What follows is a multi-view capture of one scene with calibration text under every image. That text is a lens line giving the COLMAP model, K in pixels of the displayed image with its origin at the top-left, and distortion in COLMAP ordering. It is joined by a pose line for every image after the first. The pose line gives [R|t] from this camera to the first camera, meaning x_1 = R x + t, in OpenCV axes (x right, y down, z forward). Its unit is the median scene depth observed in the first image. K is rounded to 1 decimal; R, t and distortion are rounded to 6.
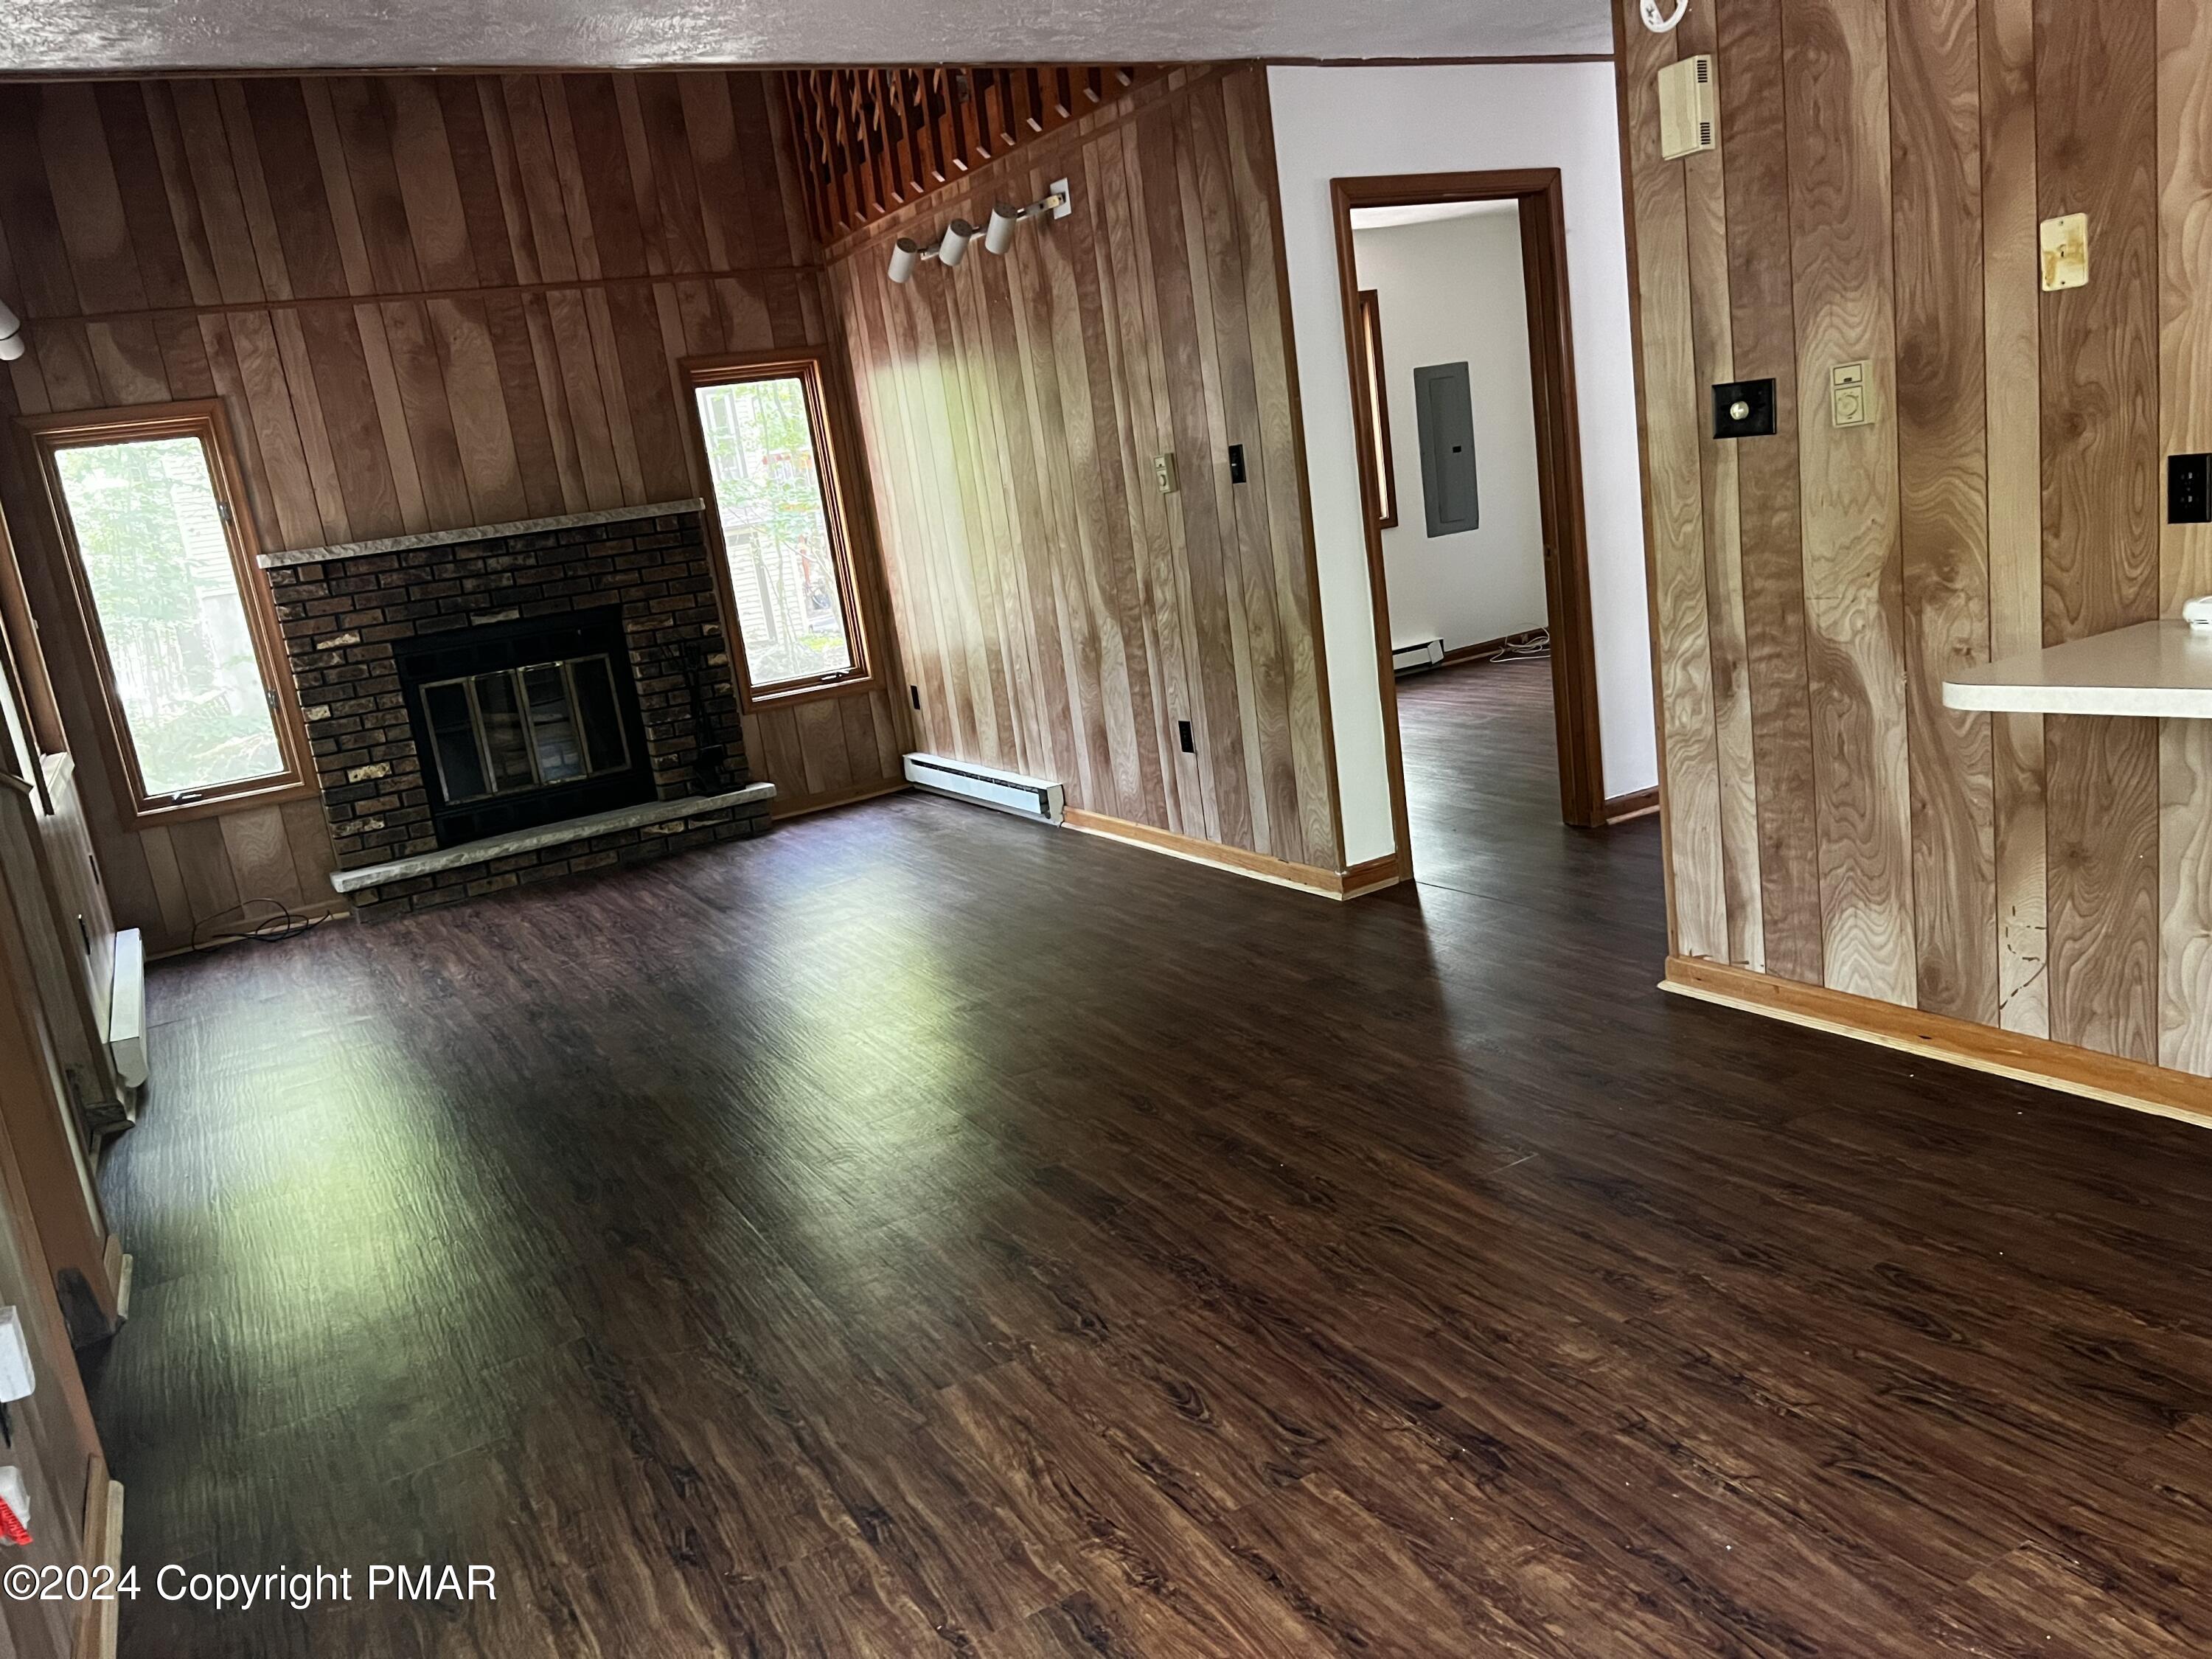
lens RADIAL K [[1655.0, 0, 1104.4], [0, 1655.0, 844.2], [0, 0, 1]] dist [0.048309, -0.044279]
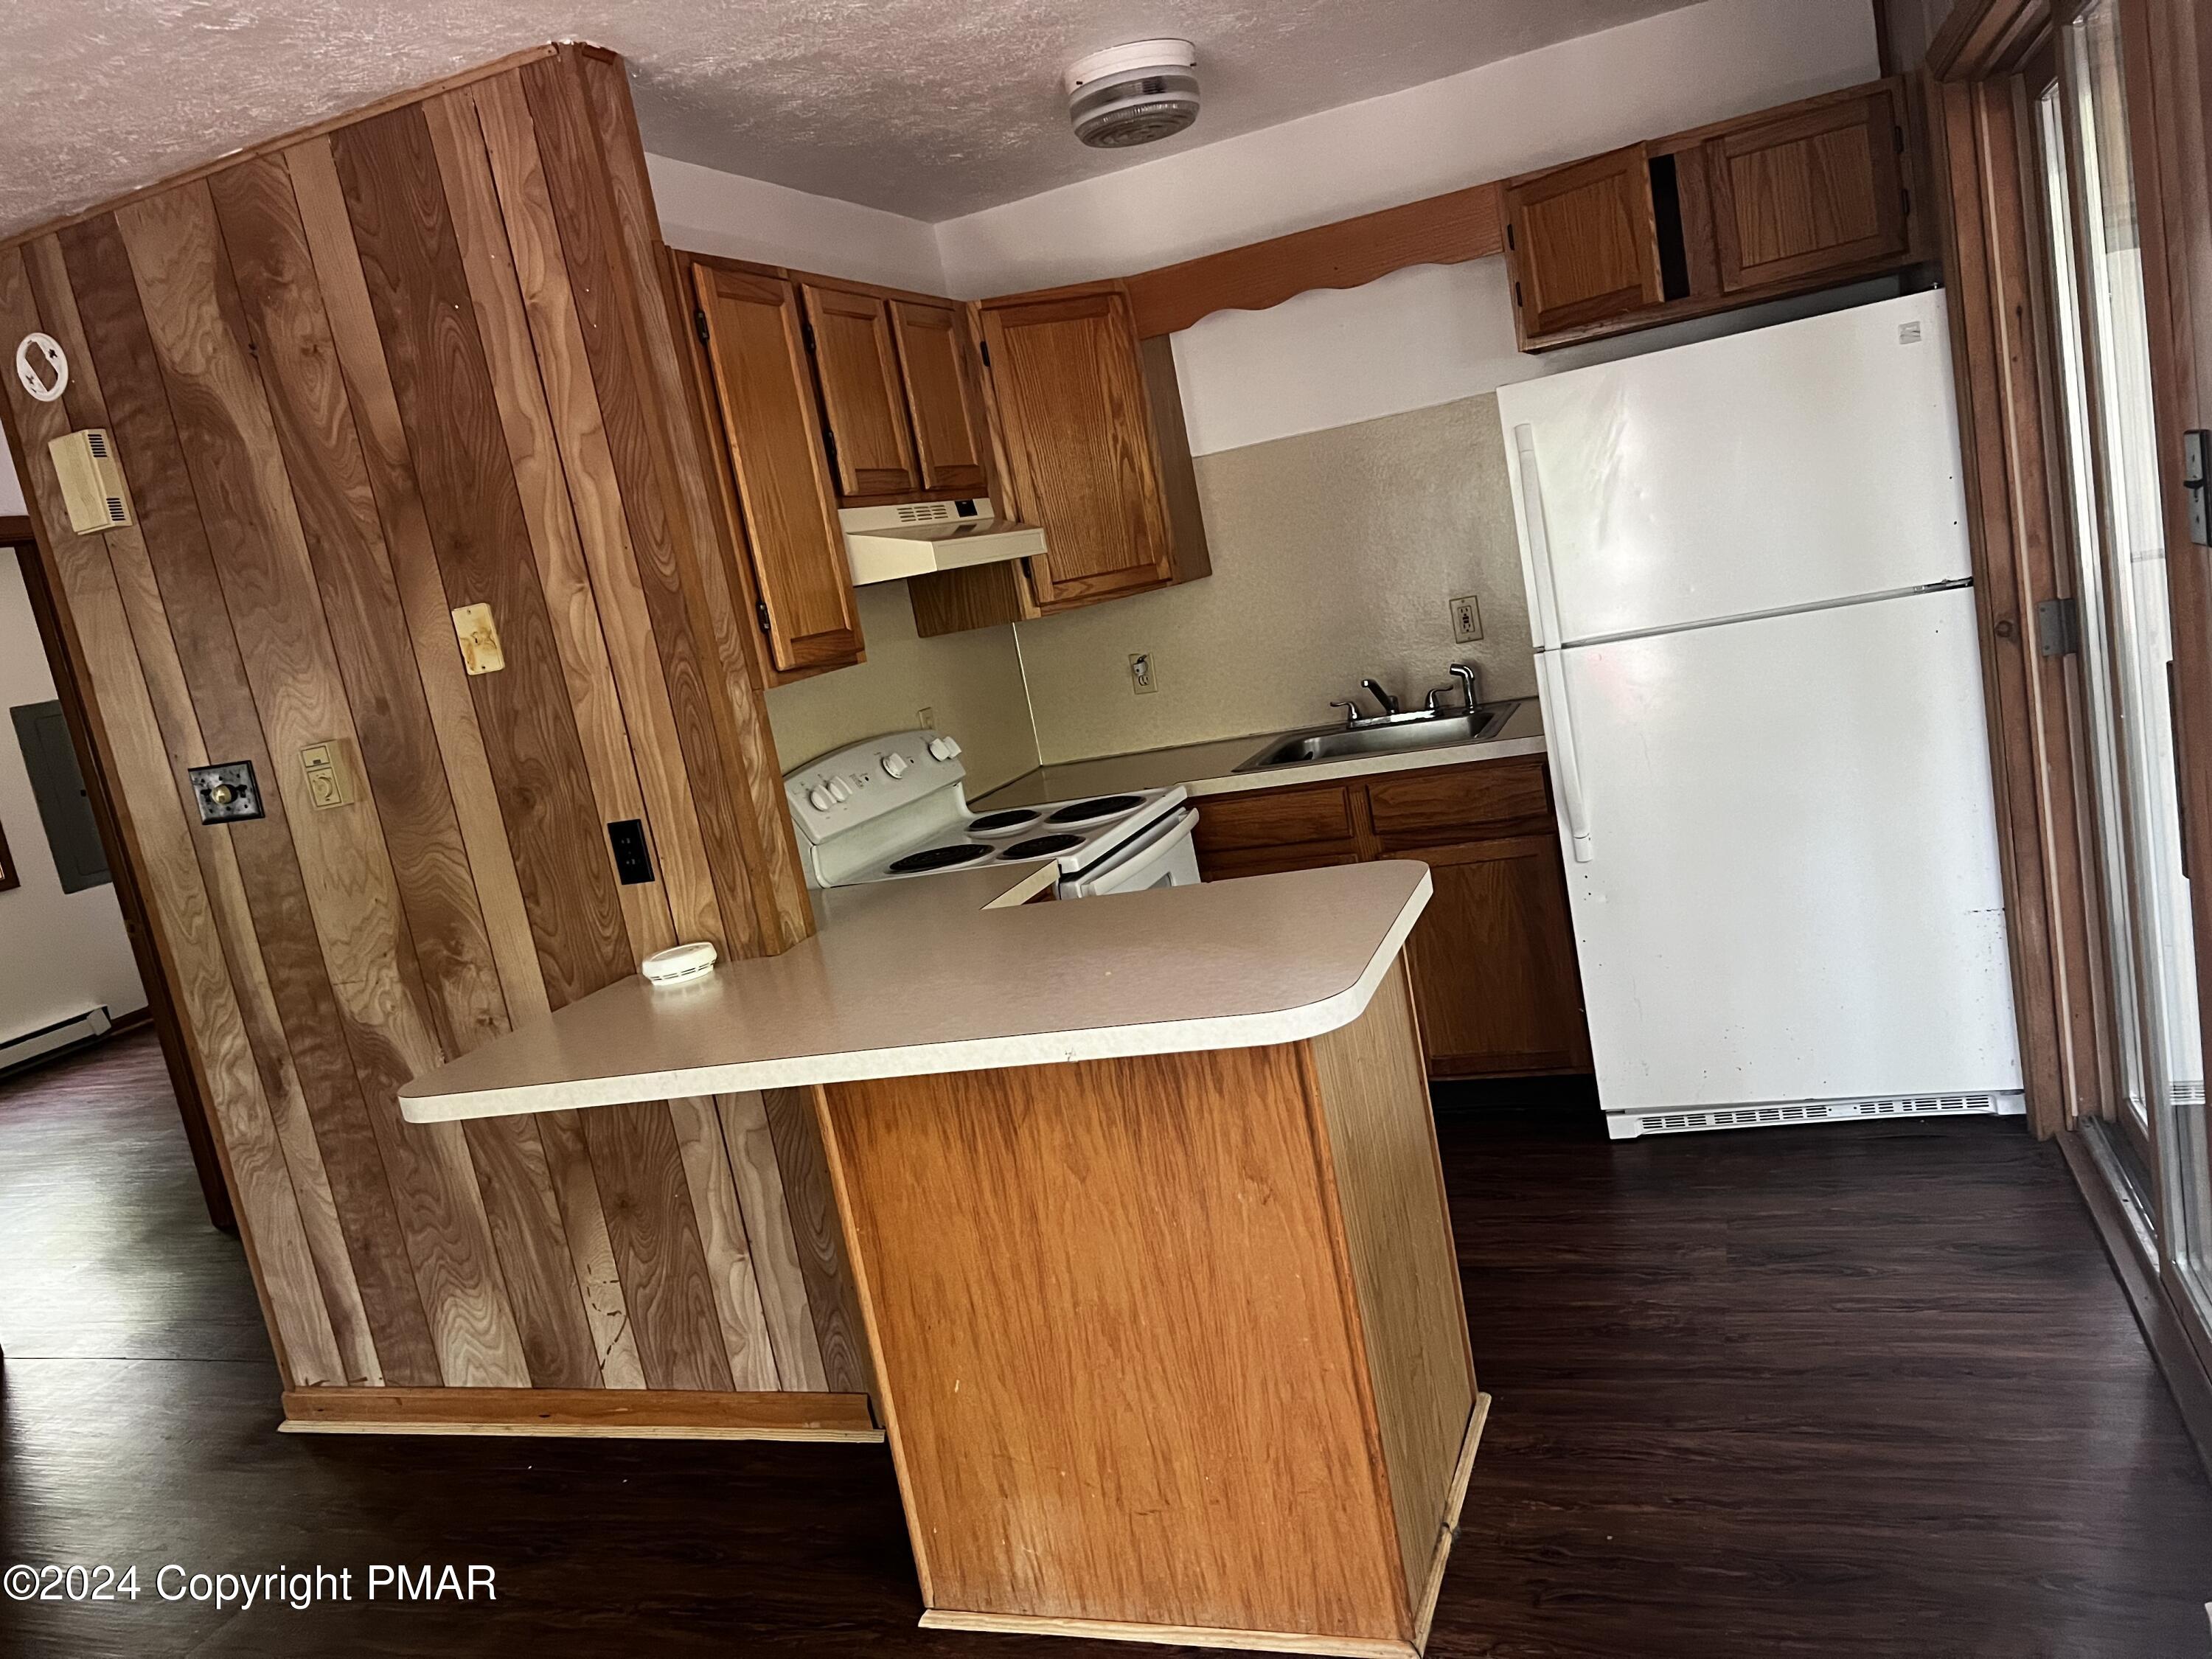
lens RADIAL K [[1655.0, 0, 1086.5], [0, 1655.0, 836.6], [0, 0, 1]] dist [0.048309, -0.044279]
pose [[0.772657, -0.115786, 0.624175, 0.191189], [0.218607, 0.971619, -0.090373, -0.056533], [-0.595997, 0.206277, 0.776040, 0.010814]]
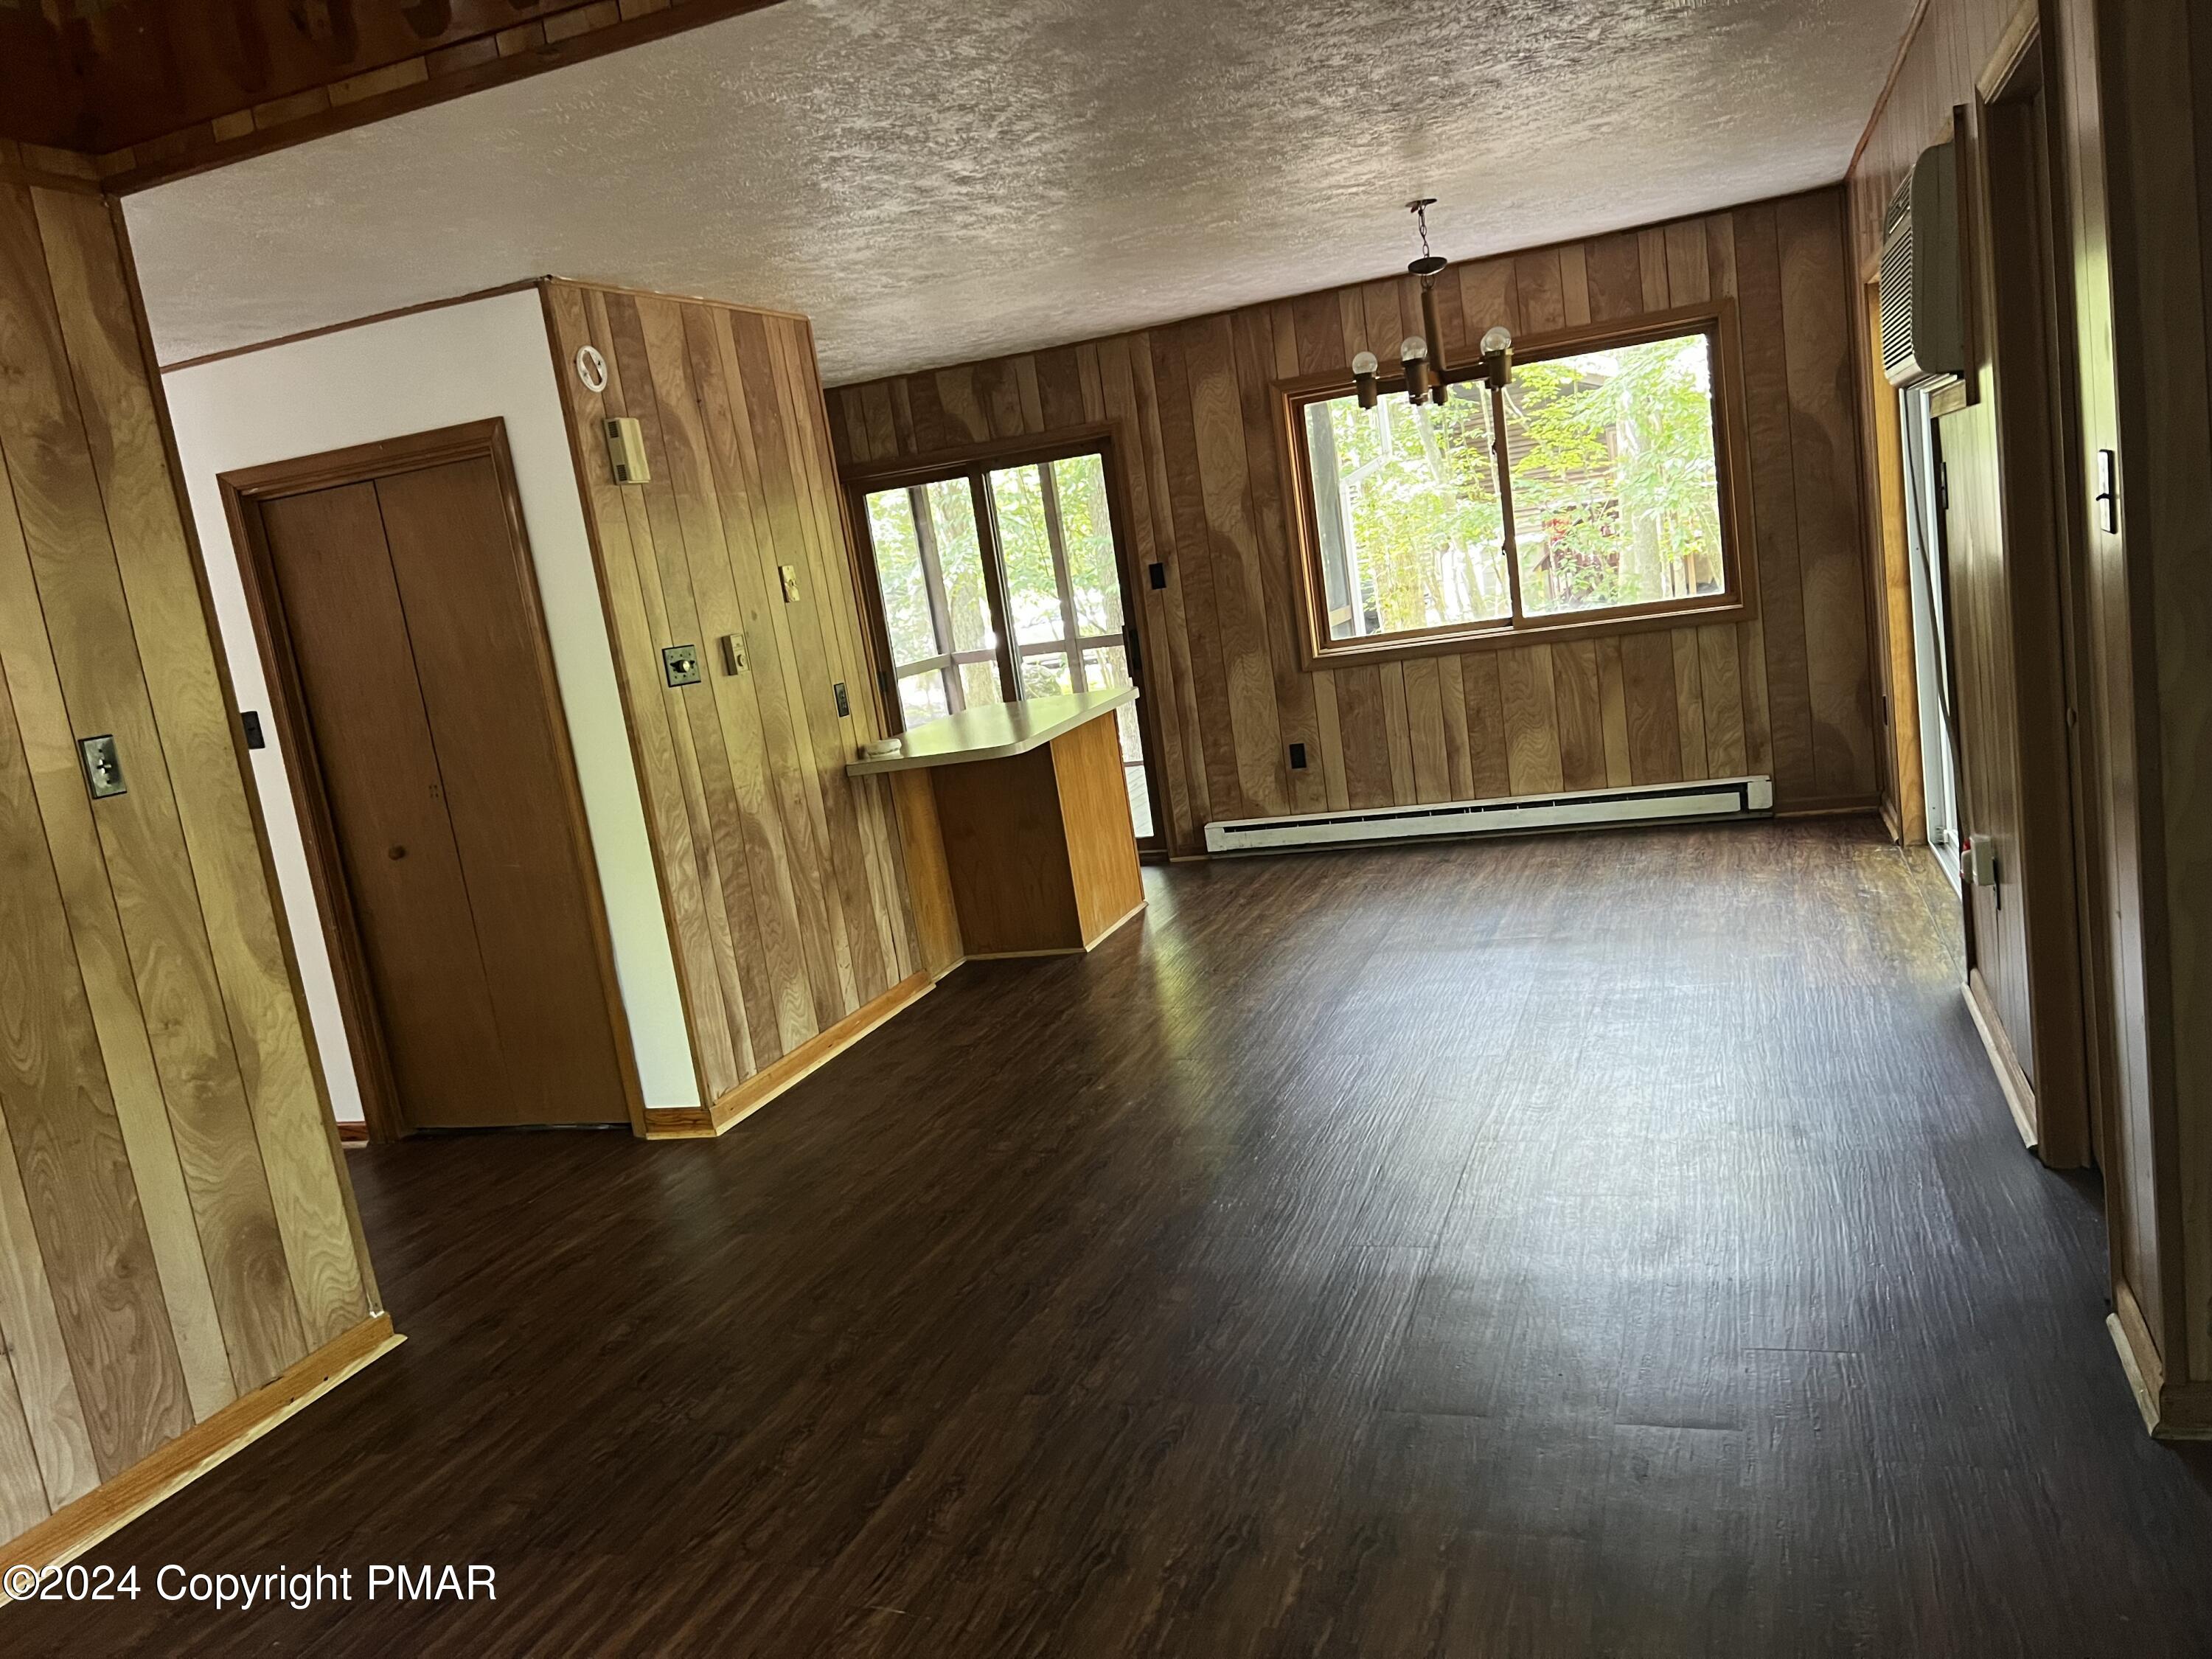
lens RADIAL K [[1655.0, 0, 1100.6], [0, 1655.0, 846.5], [0, 0, 1]] dist [0.048309, -0.044279]
pose [[-0.609284, 0.090147, 0.787811, -1.010278], [0.393048, 0.897210, 0.201313, -0.296228], [-0.688685, 0.432305, -0.582088, 1.811373]]
